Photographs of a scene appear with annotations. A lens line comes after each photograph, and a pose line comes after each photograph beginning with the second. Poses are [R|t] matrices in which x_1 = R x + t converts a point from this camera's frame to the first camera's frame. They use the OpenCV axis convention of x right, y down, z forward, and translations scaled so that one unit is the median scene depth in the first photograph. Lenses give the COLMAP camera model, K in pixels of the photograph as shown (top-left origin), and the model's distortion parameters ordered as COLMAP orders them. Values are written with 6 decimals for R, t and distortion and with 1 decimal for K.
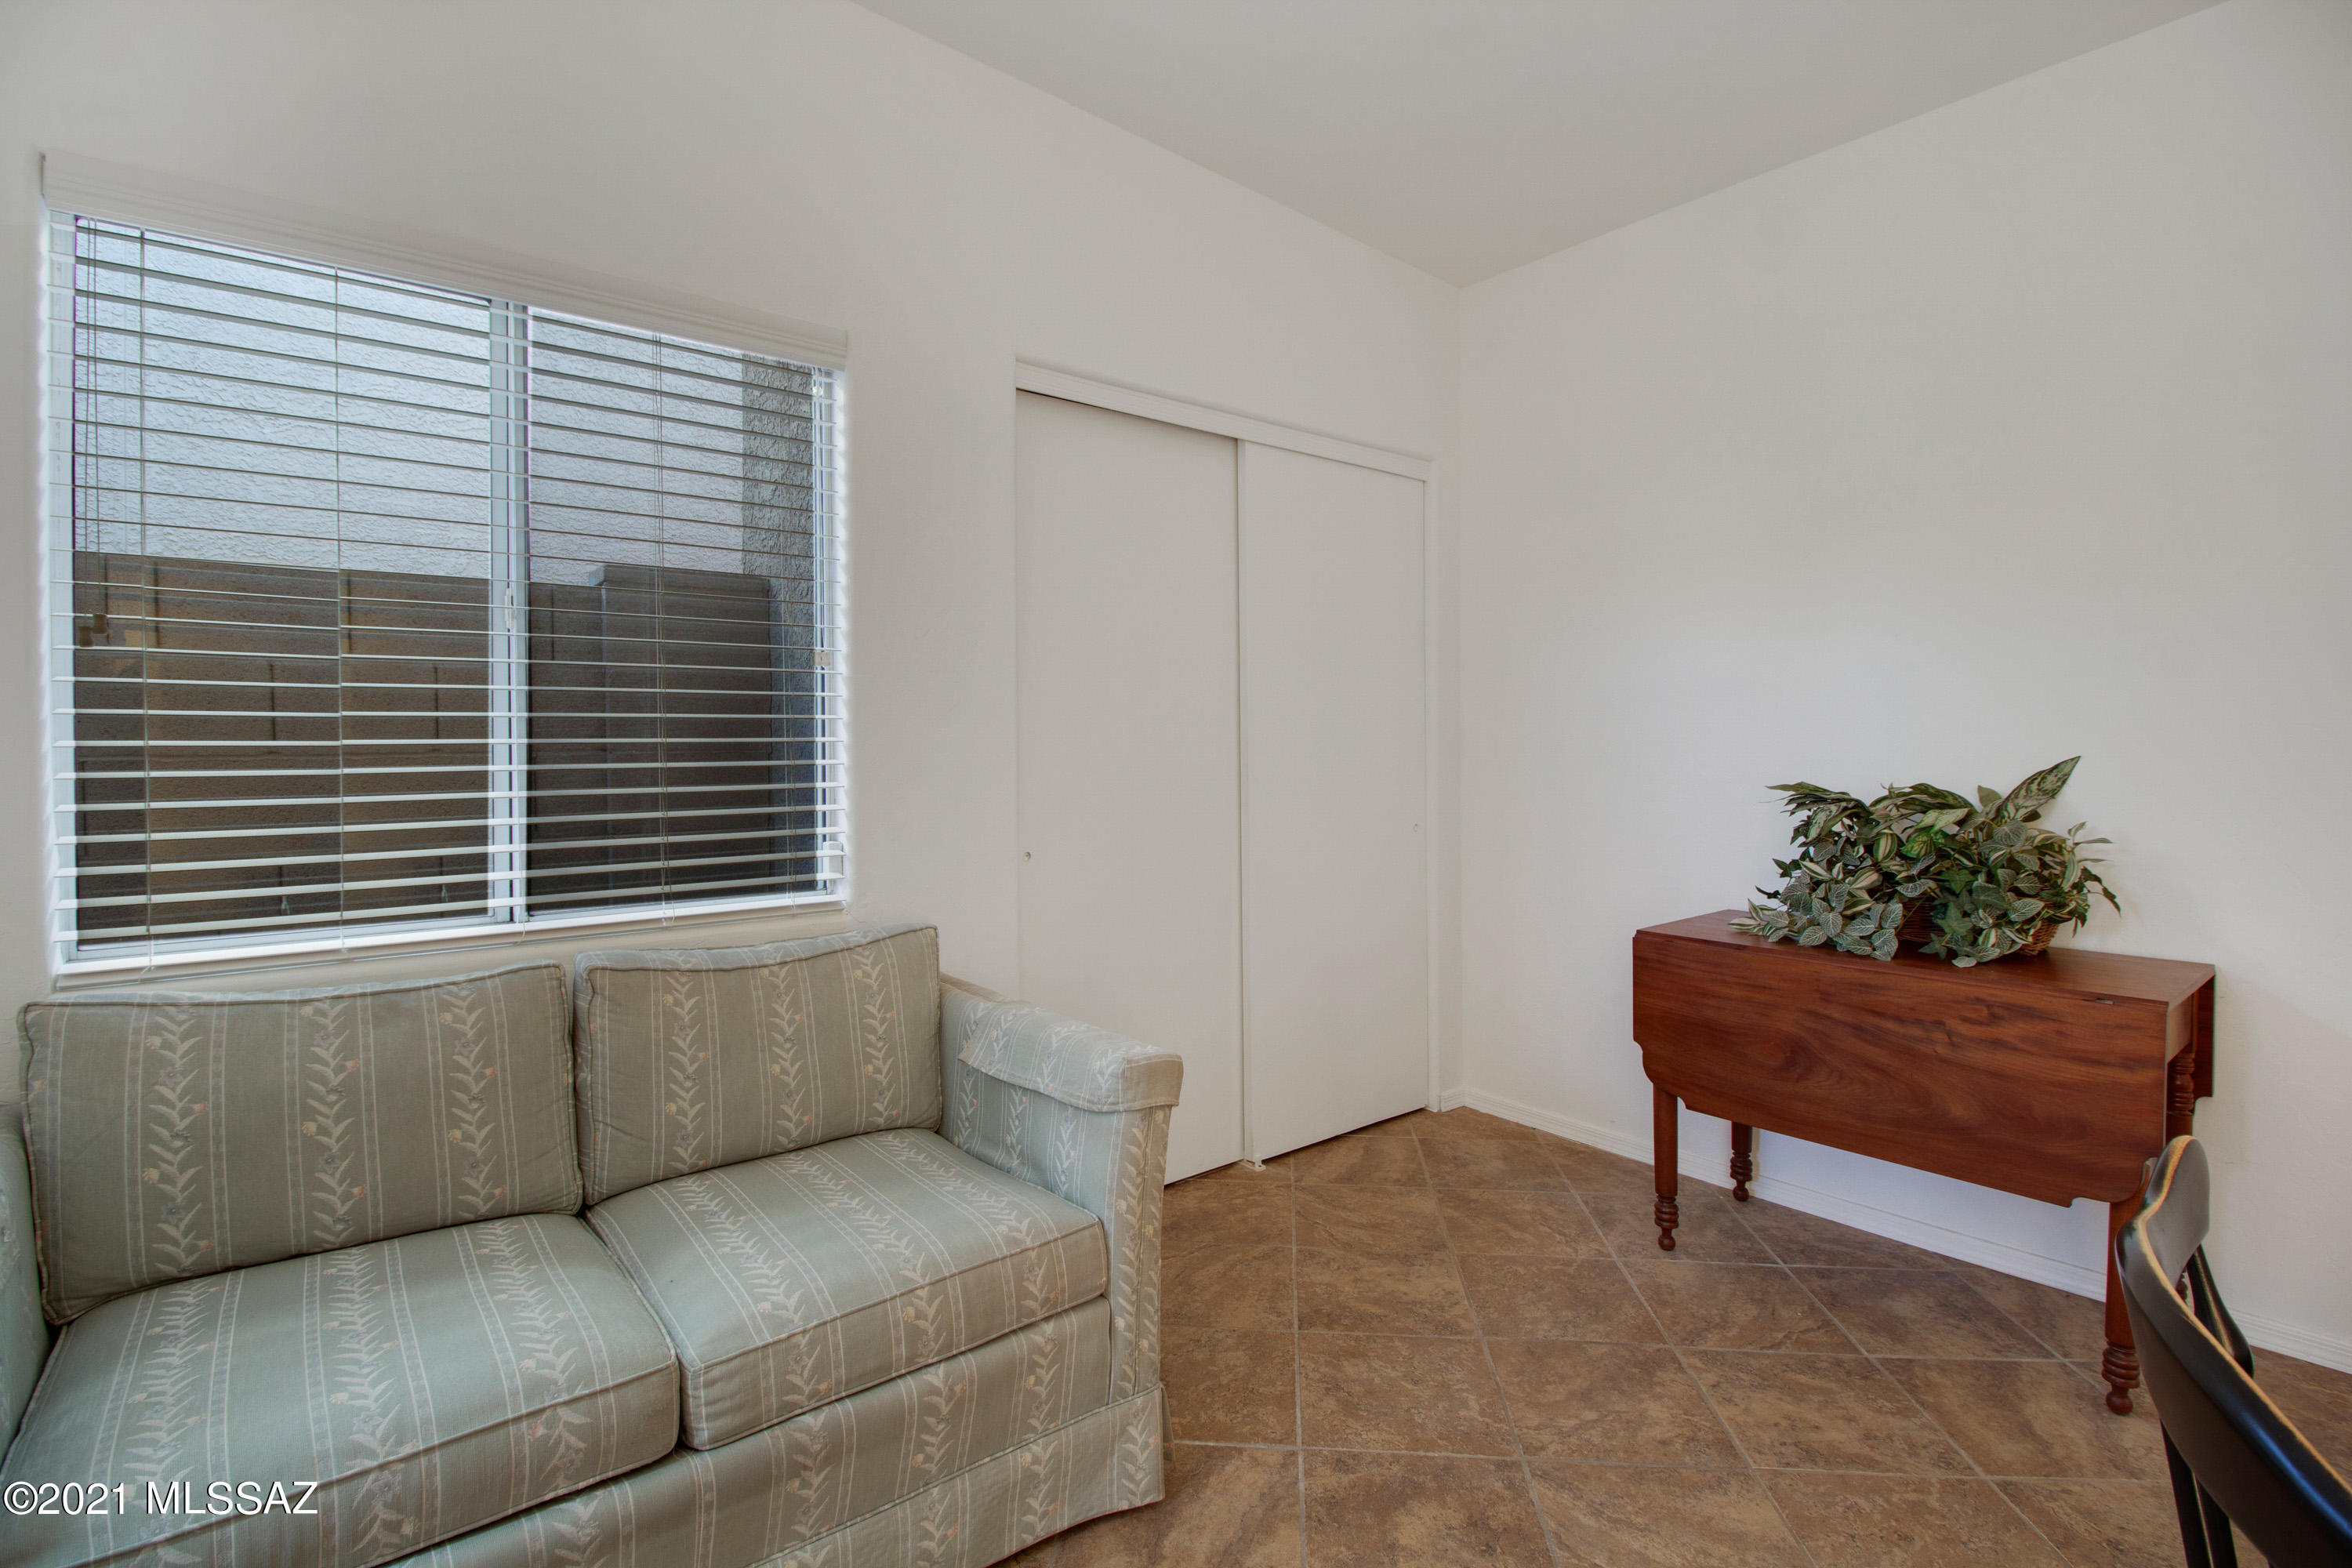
lens RADIAL K [[1093.1, 0, 1175.4], [0, 1093.1, 747.6], [0, 0, 1]] dist [0.003832, -0.012991]
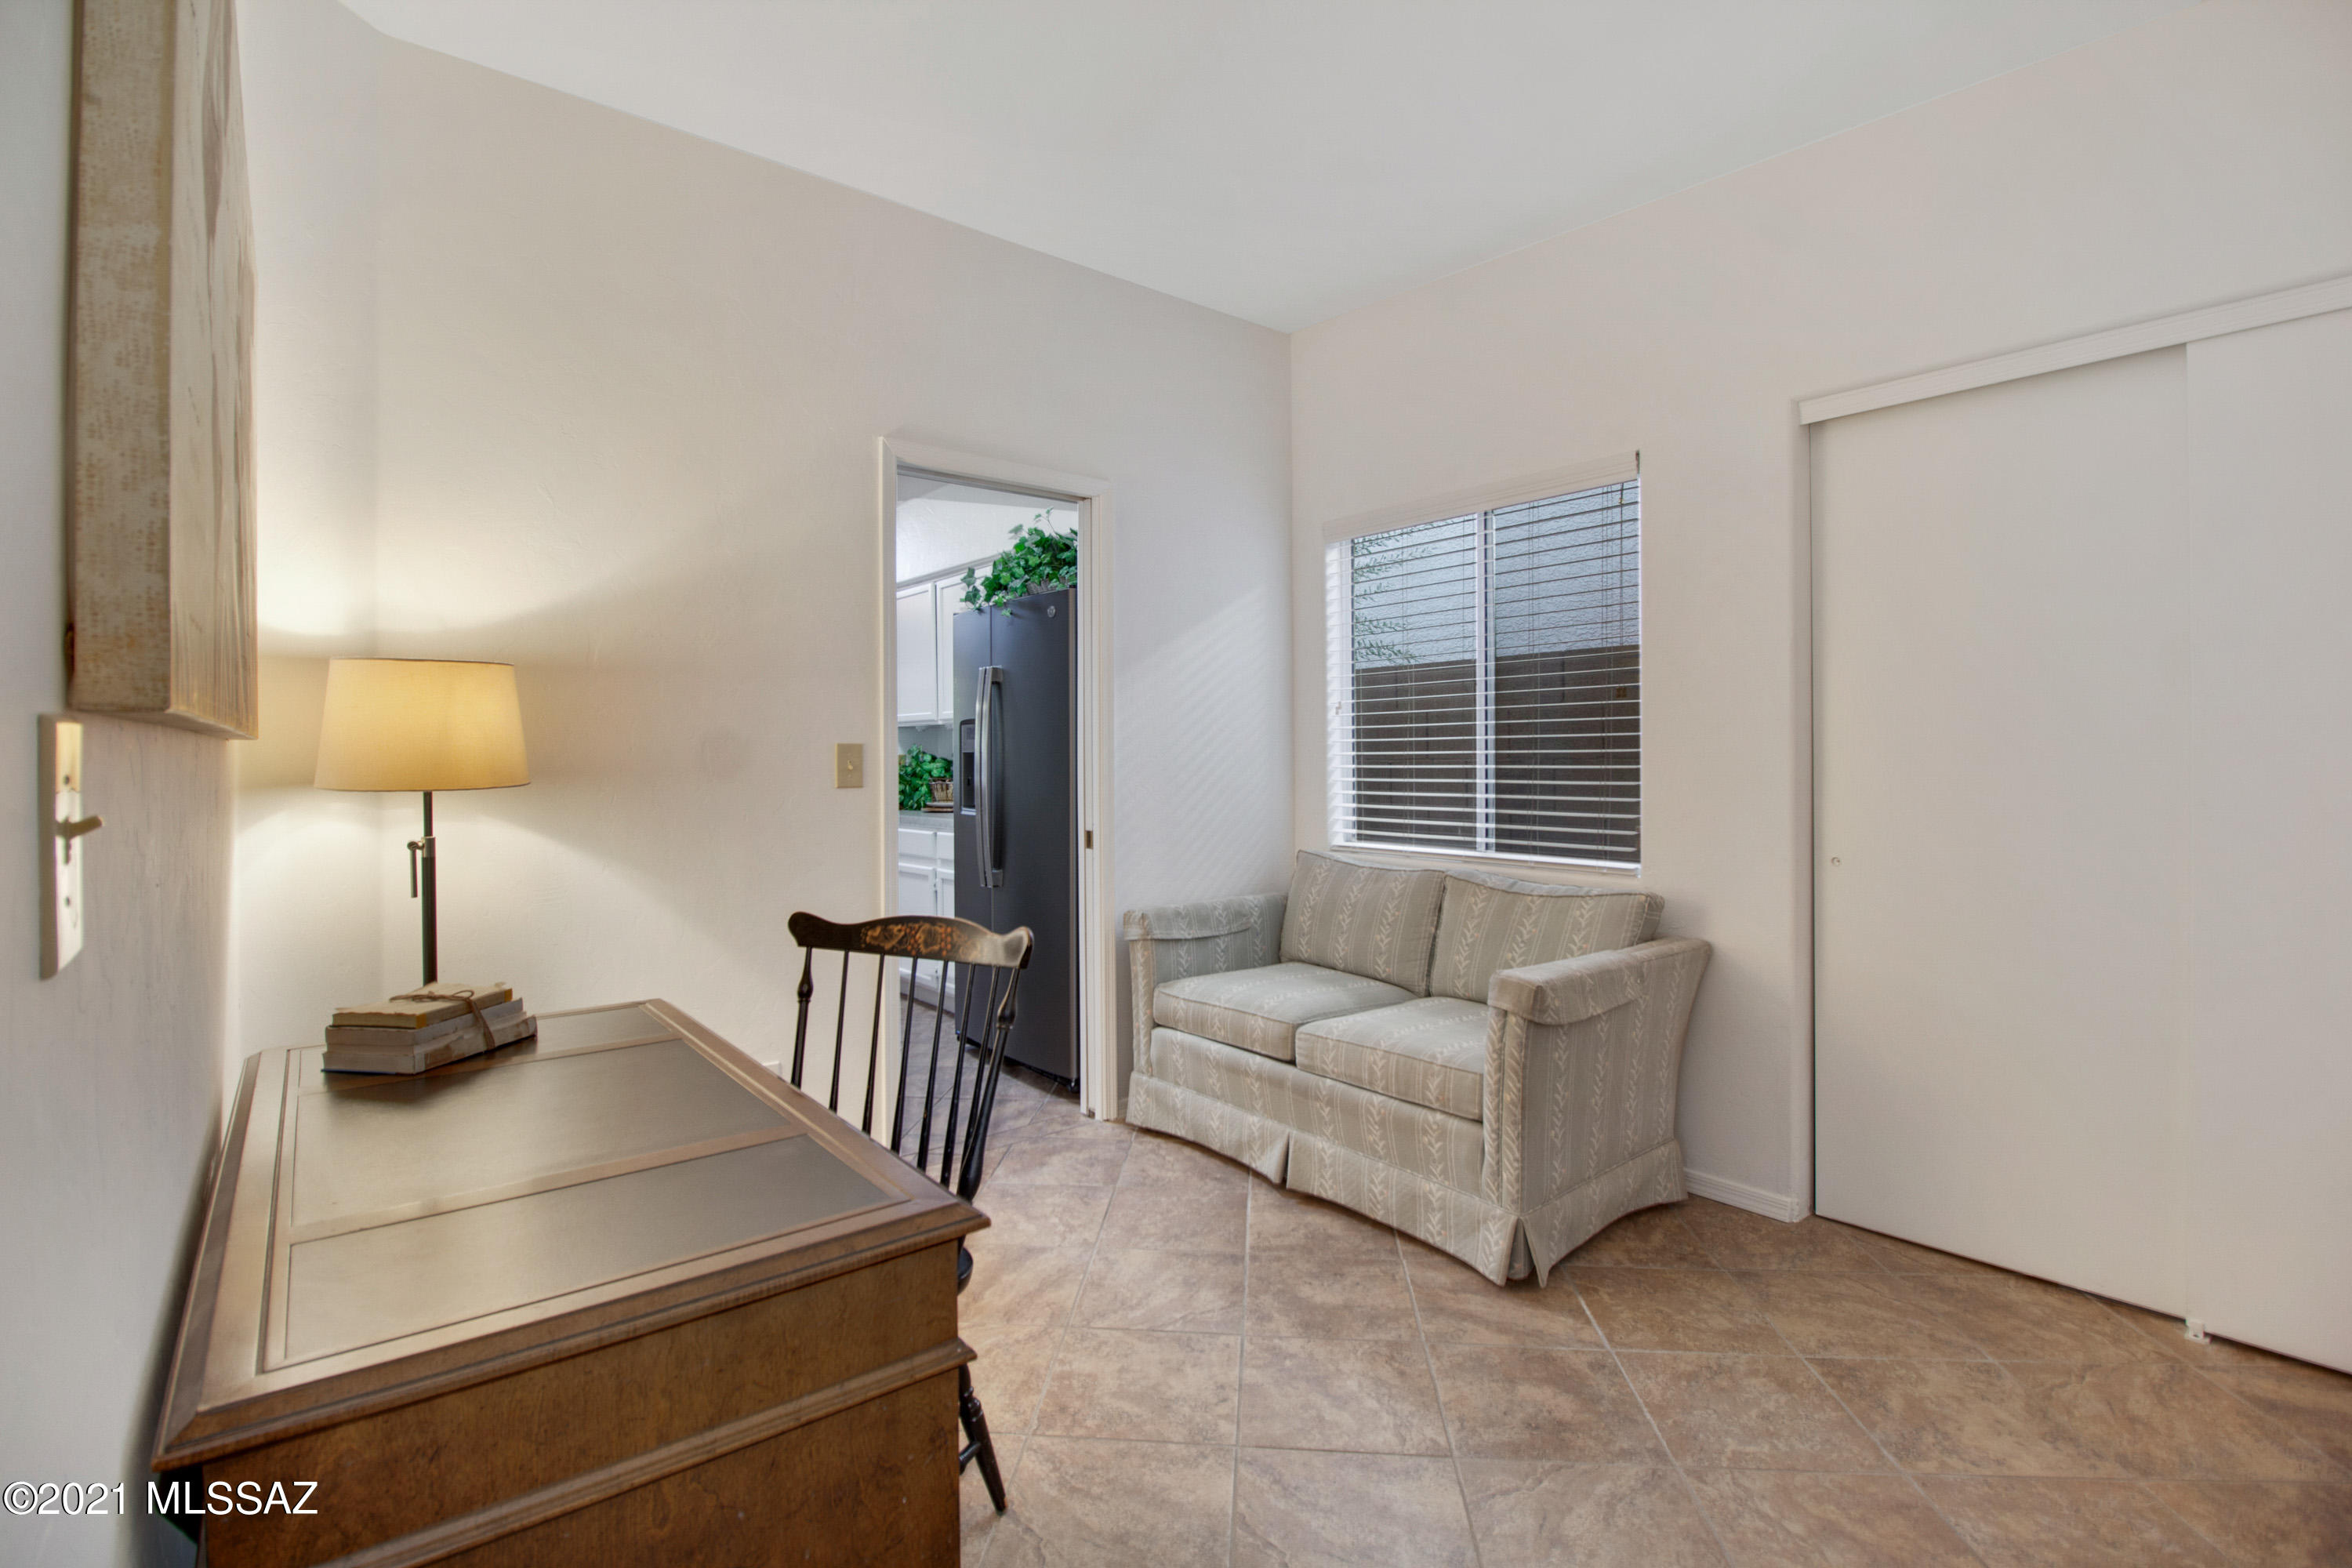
lens RADIAL K [[1093.1, 0, 1175.4], [0, 1093.1, 747.6], [0, 0, 1]] dist [0.003832, -0.012991]
pose [[0.007255, -0.002786, -0.999970, 1.081569], [-0.002272, 0.999993, -0.002802, -0.005366], [0.999971, 0.002292, 0.007249, 0.433923]]
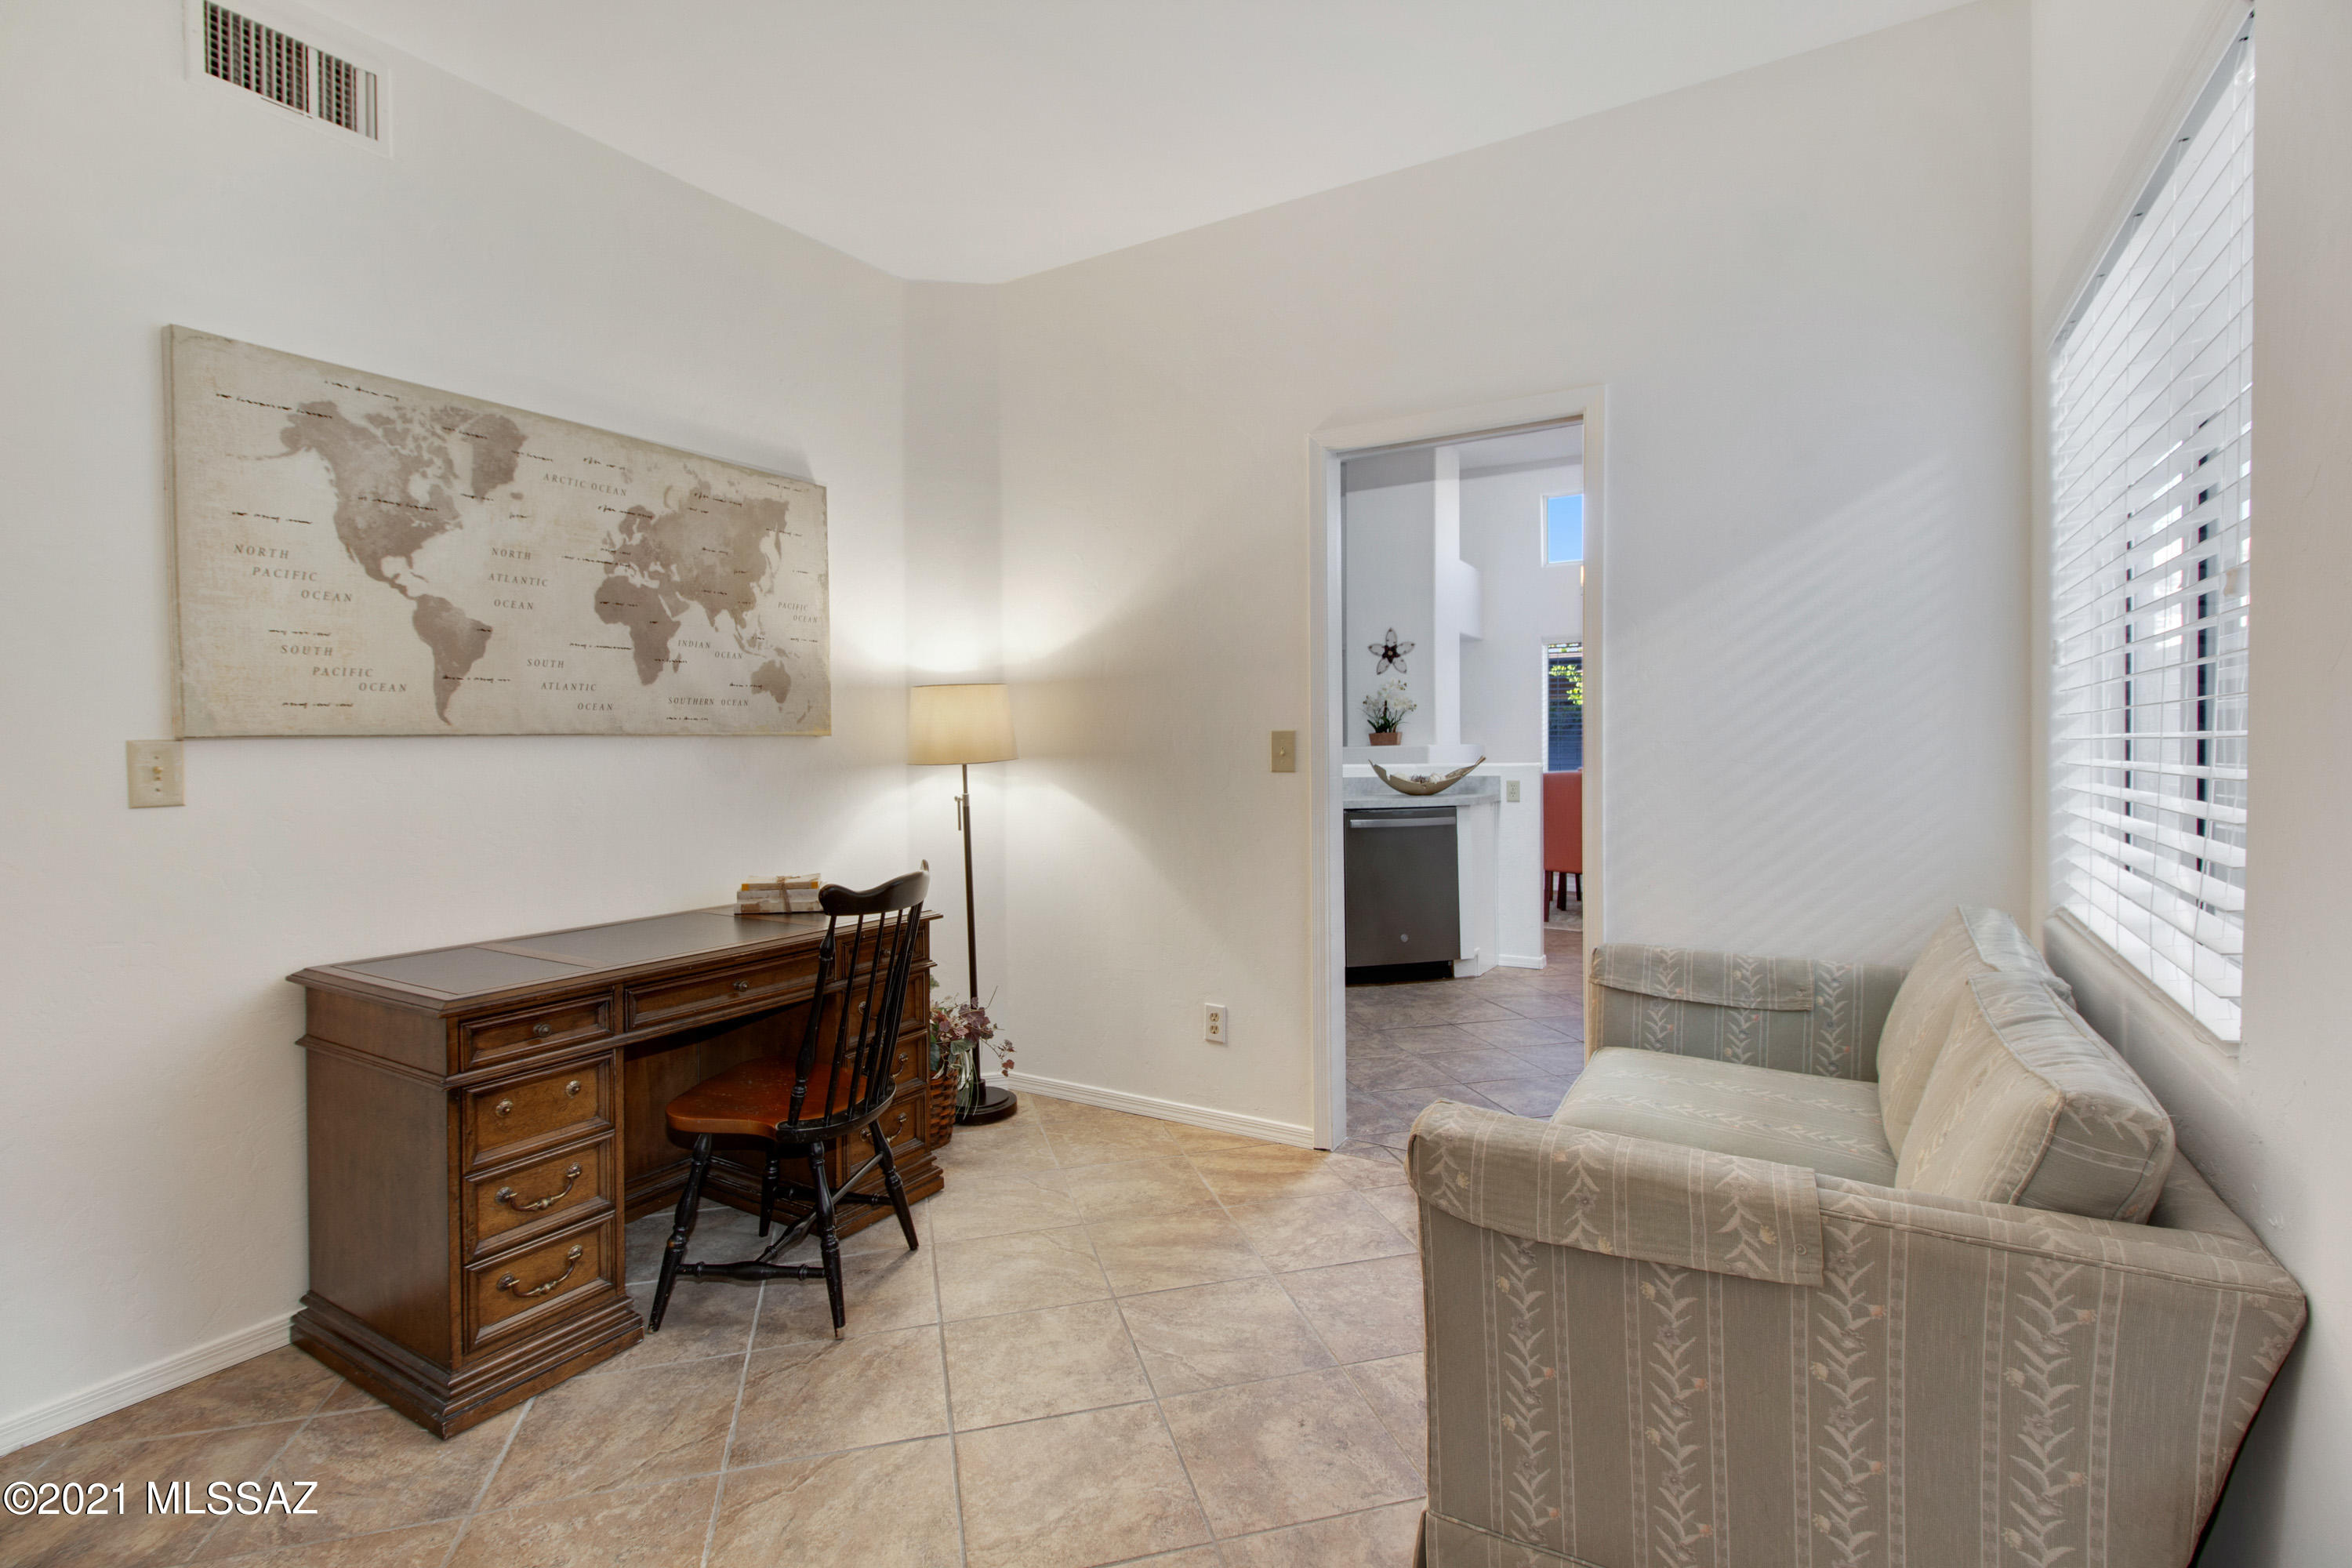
lens RADIAL K [[1079.0, 0, 1174.4], [0, 1079.0, 751.7], [0, 0, 1]] dist [0.002697, -0.000510]
pose [[-0.934557, 0.012528, -0.355594, 0.360455], [0.006962, 0.999832, 0.016930, -0.010544], [0.355746, 0.013346, -0.934487, 1.334049]]
